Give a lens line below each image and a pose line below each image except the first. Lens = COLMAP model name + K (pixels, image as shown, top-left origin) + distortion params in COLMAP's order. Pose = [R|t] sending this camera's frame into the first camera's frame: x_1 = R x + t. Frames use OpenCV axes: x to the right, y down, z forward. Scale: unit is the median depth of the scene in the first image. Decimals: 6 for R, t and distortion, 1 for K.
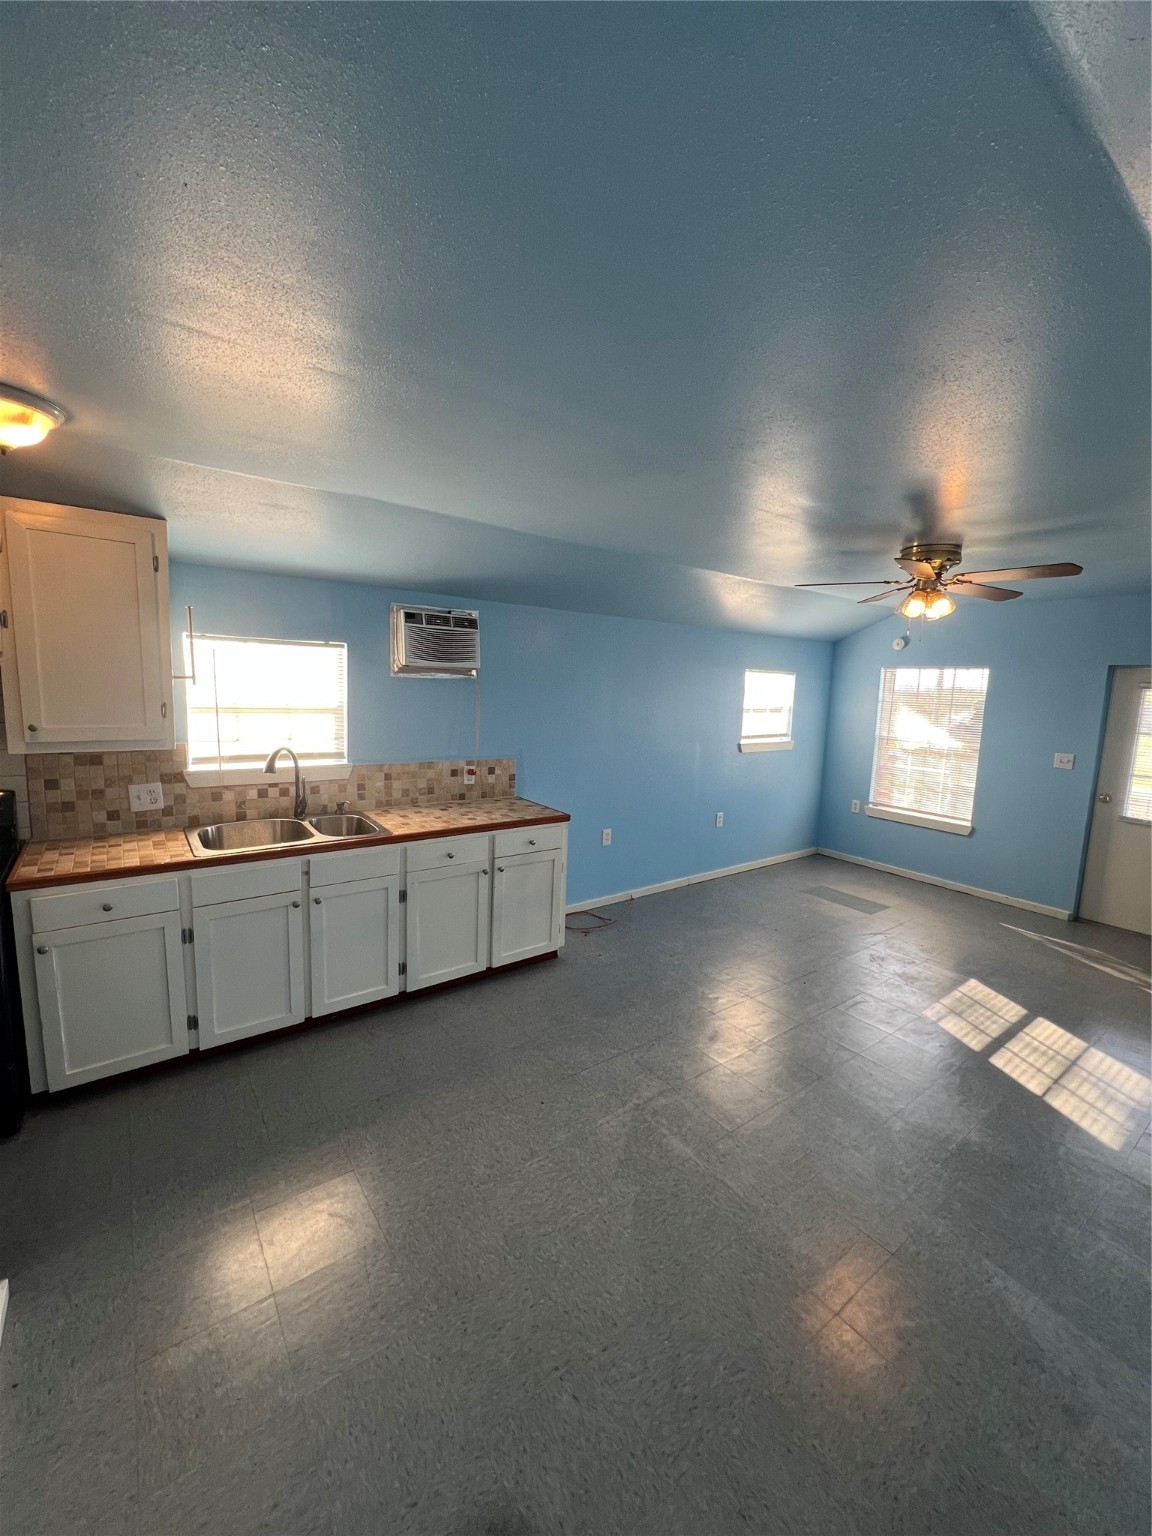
lens RADIAL K [[608.5, 0, 577.8], [0, 608.5, 768.2], [0, 0, 1]] dist [-0.001275, 0.000497]
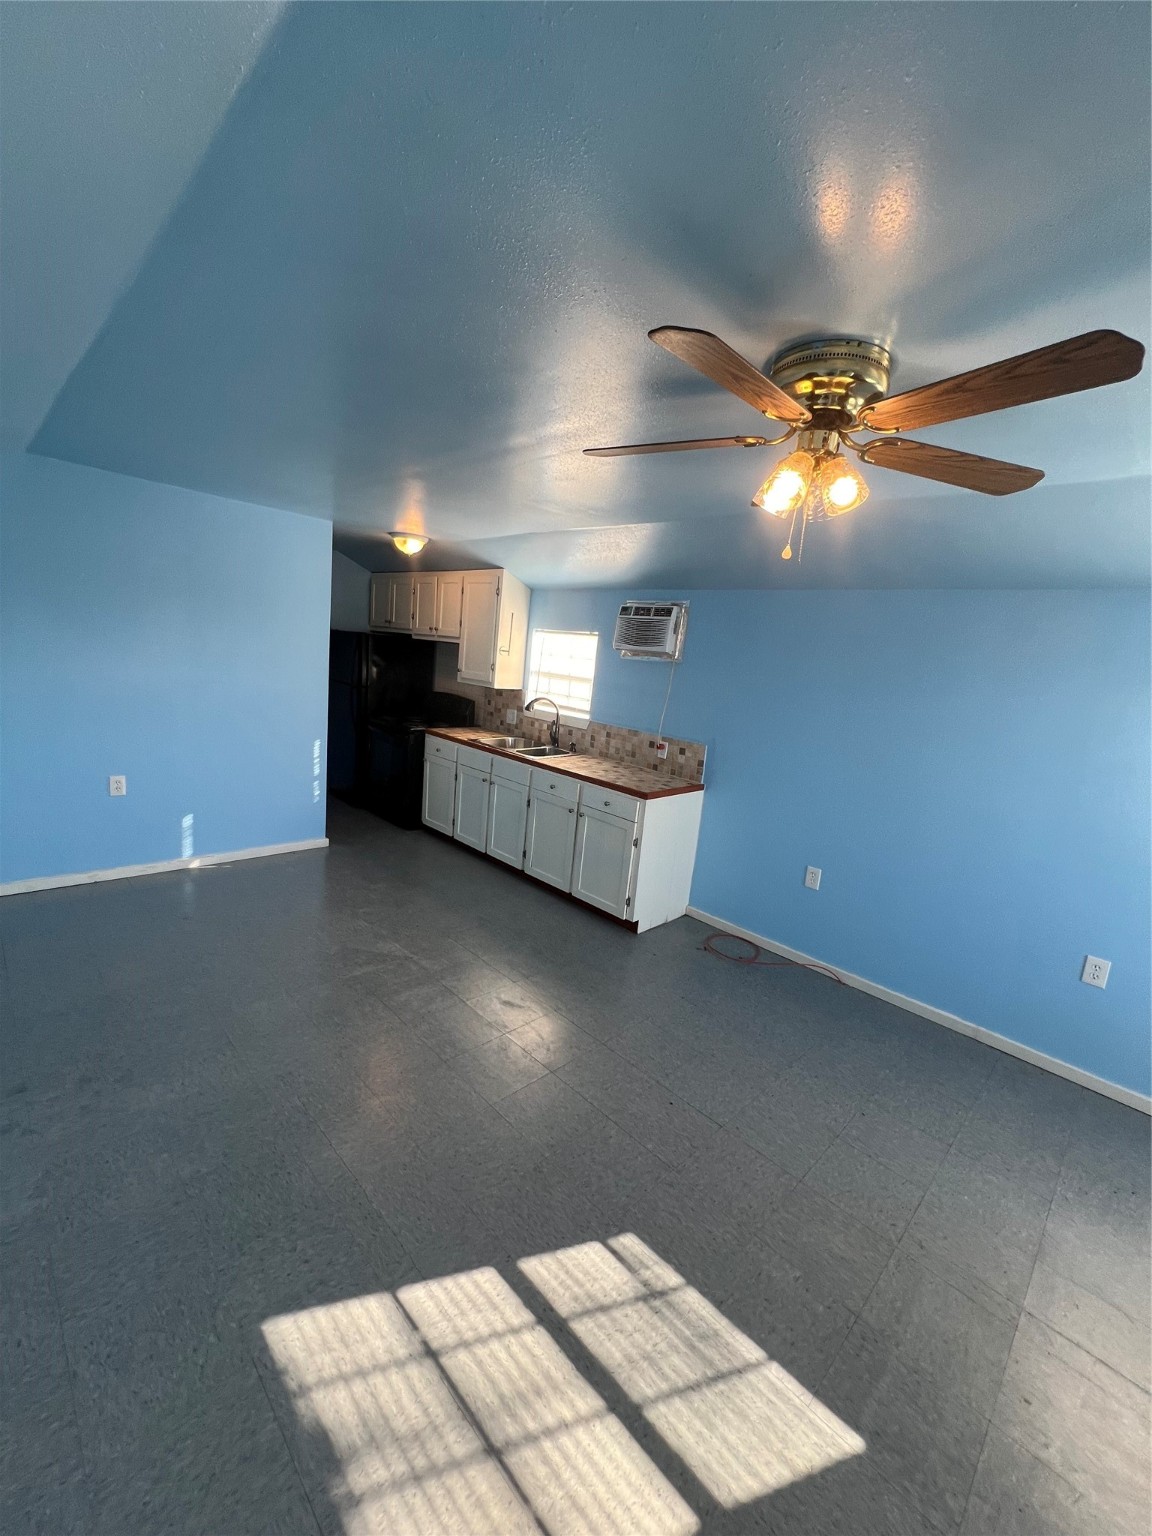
lens RADIAL K [[608.8, 0, 576.0], [0, 608.8, 768.0], [0, 0, 1]] dist [0.000090, -0.000441]
pose [[0.158019, 0.162116, -0.974037, 1.116931], [-0.228405, 0.965679, 0.123670, -0.073123], [0.960657, 0.202933, 0.189623, 0.819518]]
